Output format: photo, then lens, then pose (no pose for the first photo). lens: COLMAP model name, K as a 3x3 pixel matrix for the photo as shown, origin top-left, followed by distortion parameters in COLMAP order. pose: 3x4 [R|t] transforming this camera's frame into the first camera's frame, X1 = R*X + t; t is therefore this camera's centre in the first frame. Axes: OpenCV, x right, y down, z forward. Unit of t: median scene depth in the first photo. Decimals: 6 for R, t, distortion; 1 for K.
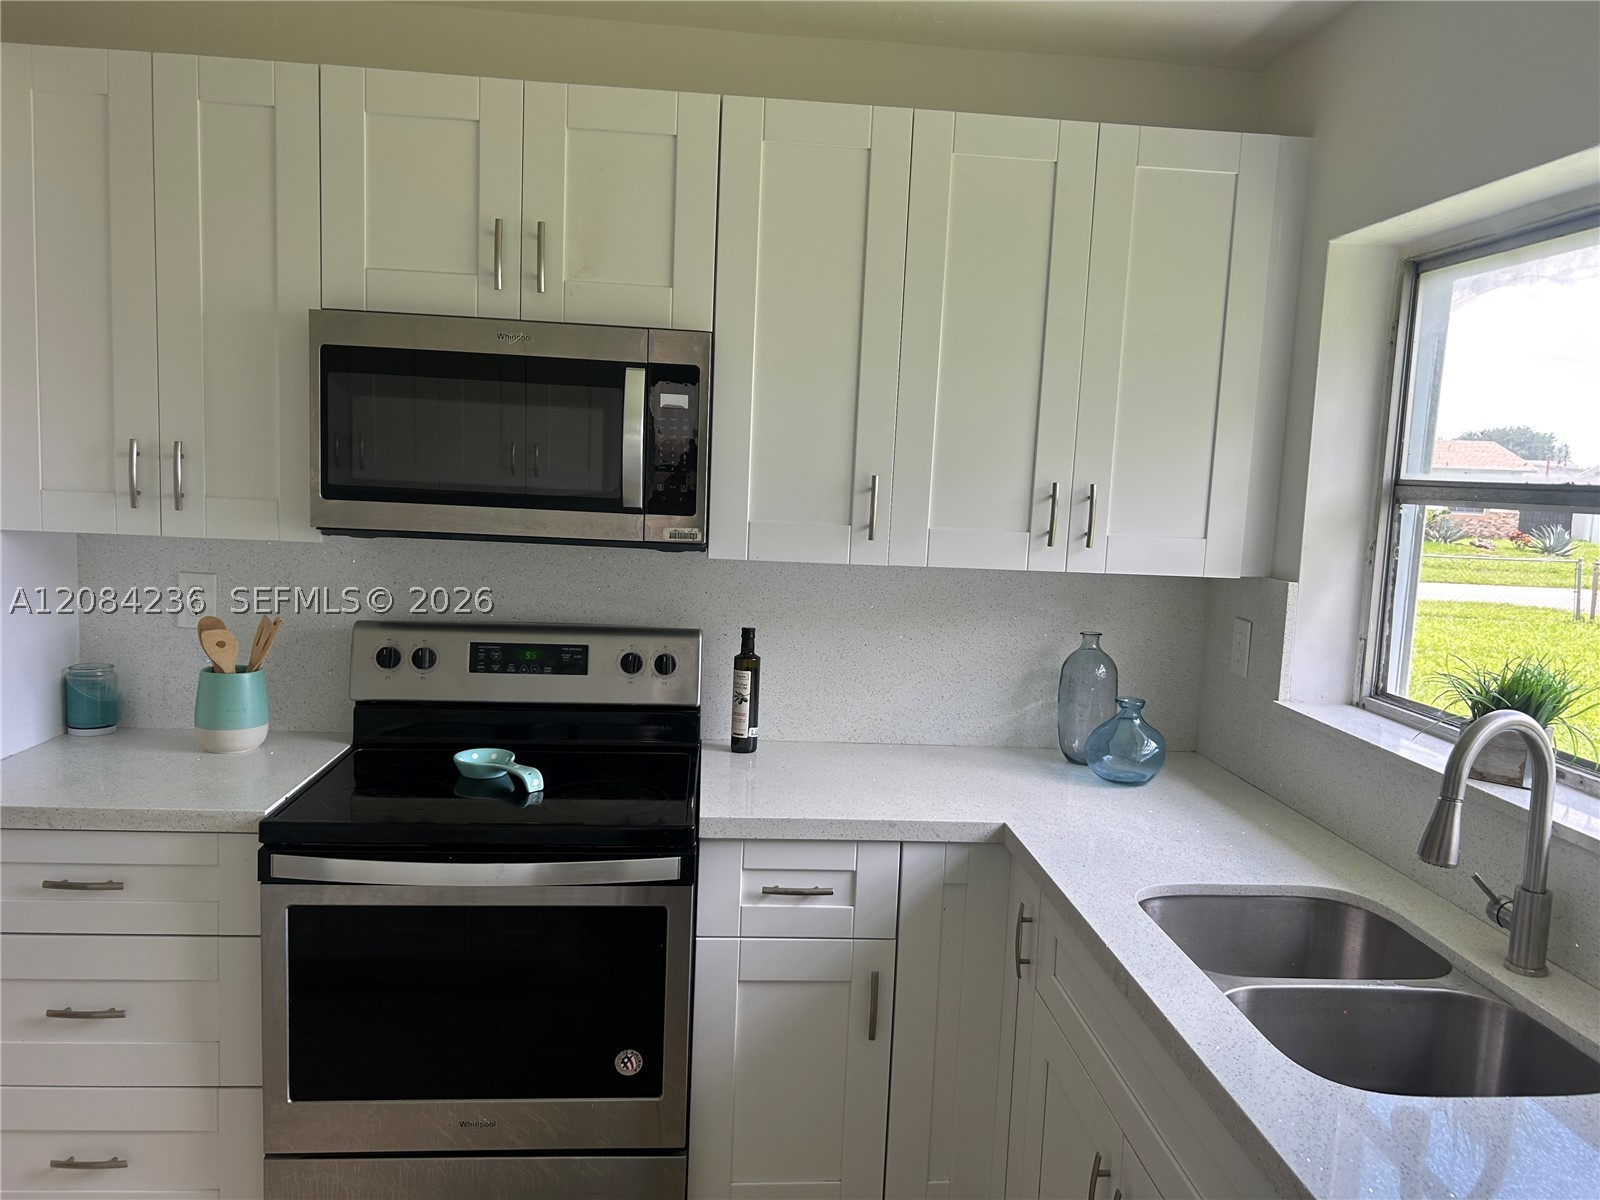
lens RADIAL K [[1190.5, 0, 800.0], [0, 1190.5, 600.0], [0, 0, 1]] dist [0.052106, -0.052201]
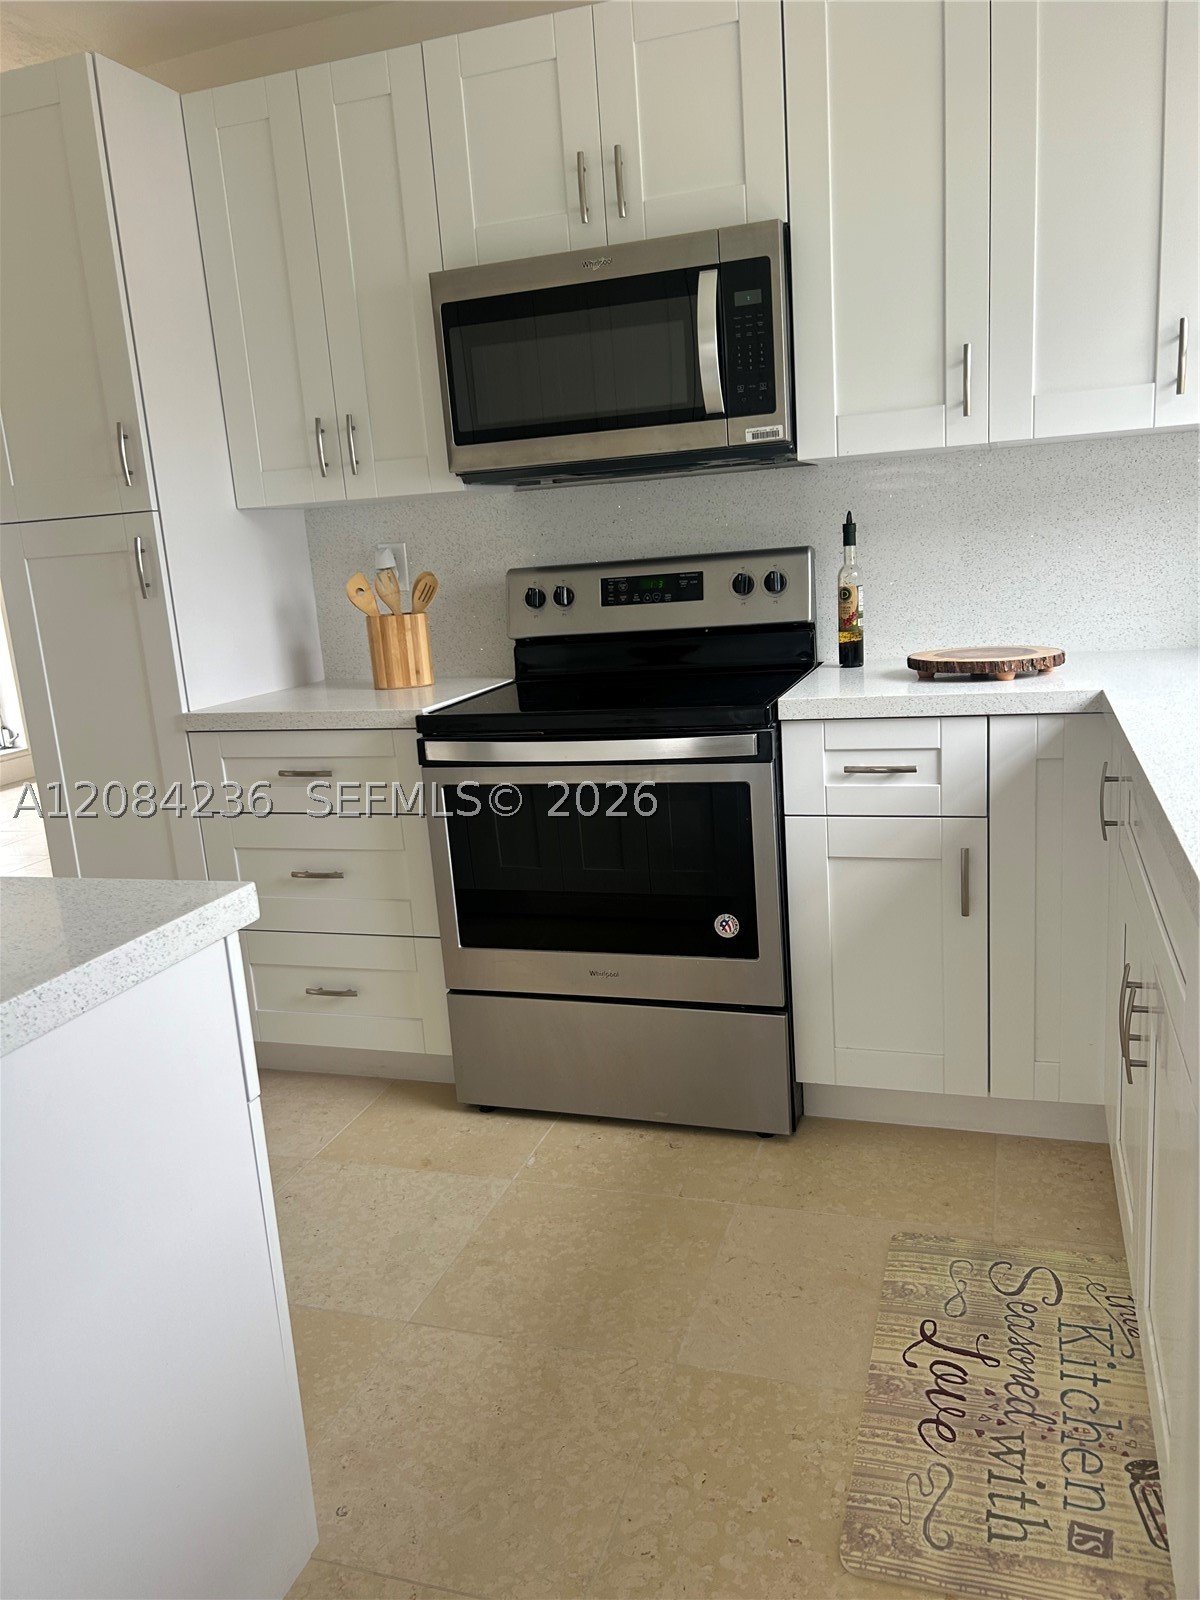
lens RADIAL K [[1190.5, 0, 600.0], [0, 1190.5, 800.0], [0, 0, 1]] dist [0.052106, -0.052201]
pose [[0.914756, -0.021537, -0.403433, 0.182863], [0.063160, 0.993923, 0.090151, 0.157778], [0.399040, -0.107947, 0.910557, -0.022884]]
